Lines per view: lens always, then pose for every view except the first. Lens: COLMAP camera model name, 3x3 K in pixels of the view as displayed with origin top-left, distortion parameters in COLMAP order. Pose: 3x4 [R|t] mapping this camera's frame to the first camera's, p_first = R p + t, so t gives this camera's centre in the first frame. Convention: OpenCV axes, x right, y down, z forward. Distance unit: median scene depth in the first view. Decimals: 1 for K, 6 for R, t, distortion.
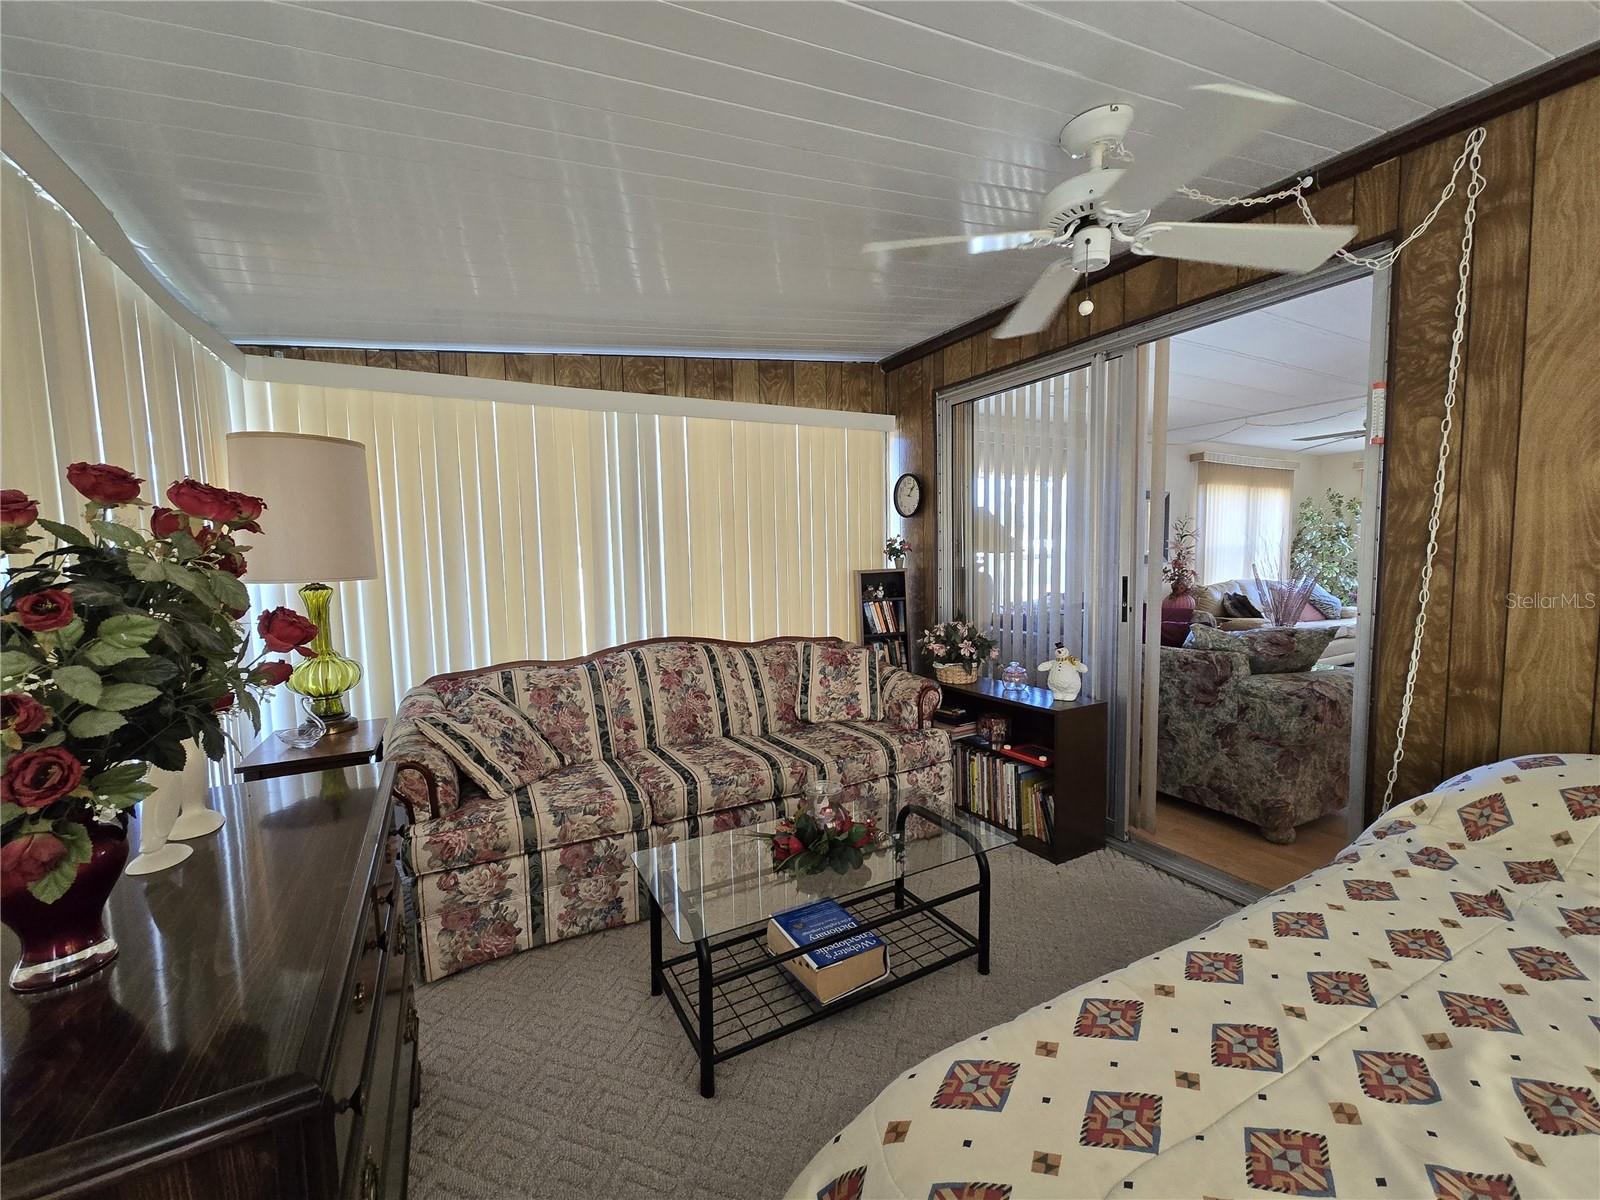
lens RADIAL K [[658.5, 0, 799.7], [0, 658.5, 606.1], [0, 0, 1]] dist [0.001478, 0.000459]
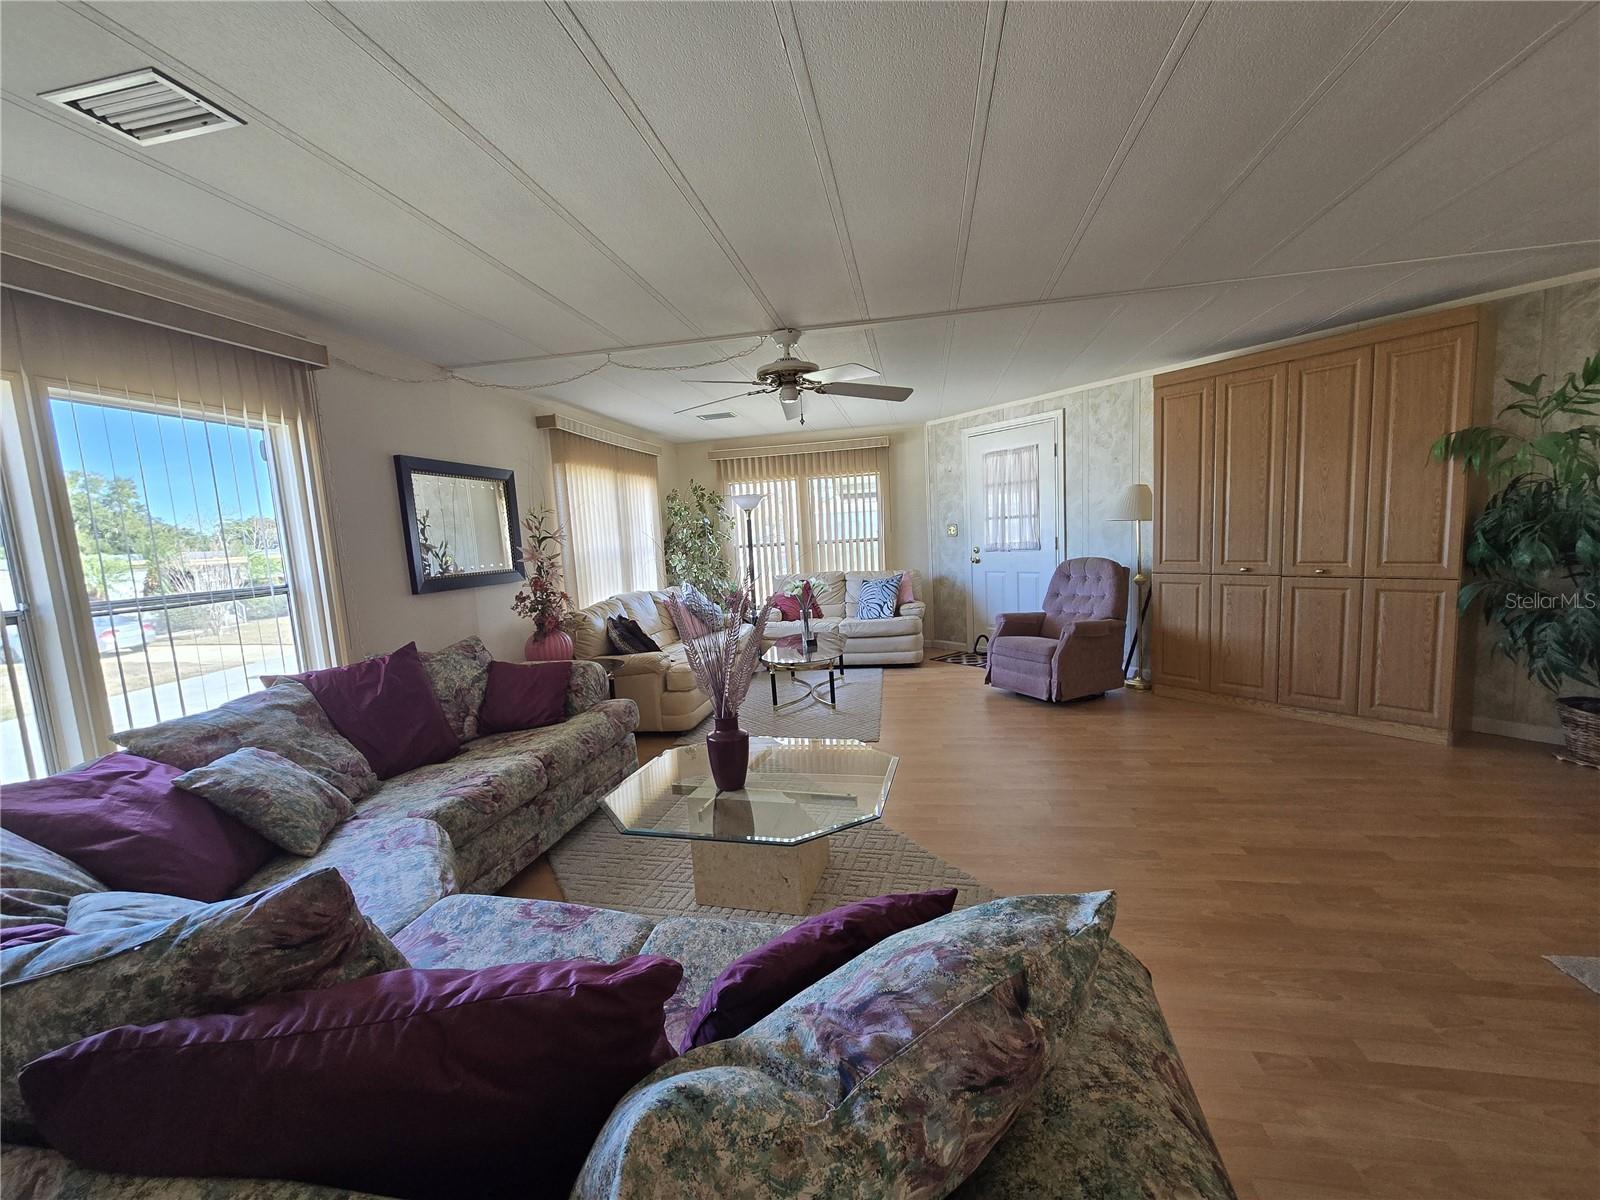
lens RADIAL K [[648.3, 0, 806.2], [0, 648.3, 602.1], [0, 0, 1]] dist [0.000422, 0.000317]
pose [[0.619388, -0.106072, 0.777887, 0.239979], [0.111139, 0.992699, 0.046870, -0.046129], [-0.777179, 0.057423, 0.626654, 0.401114]]
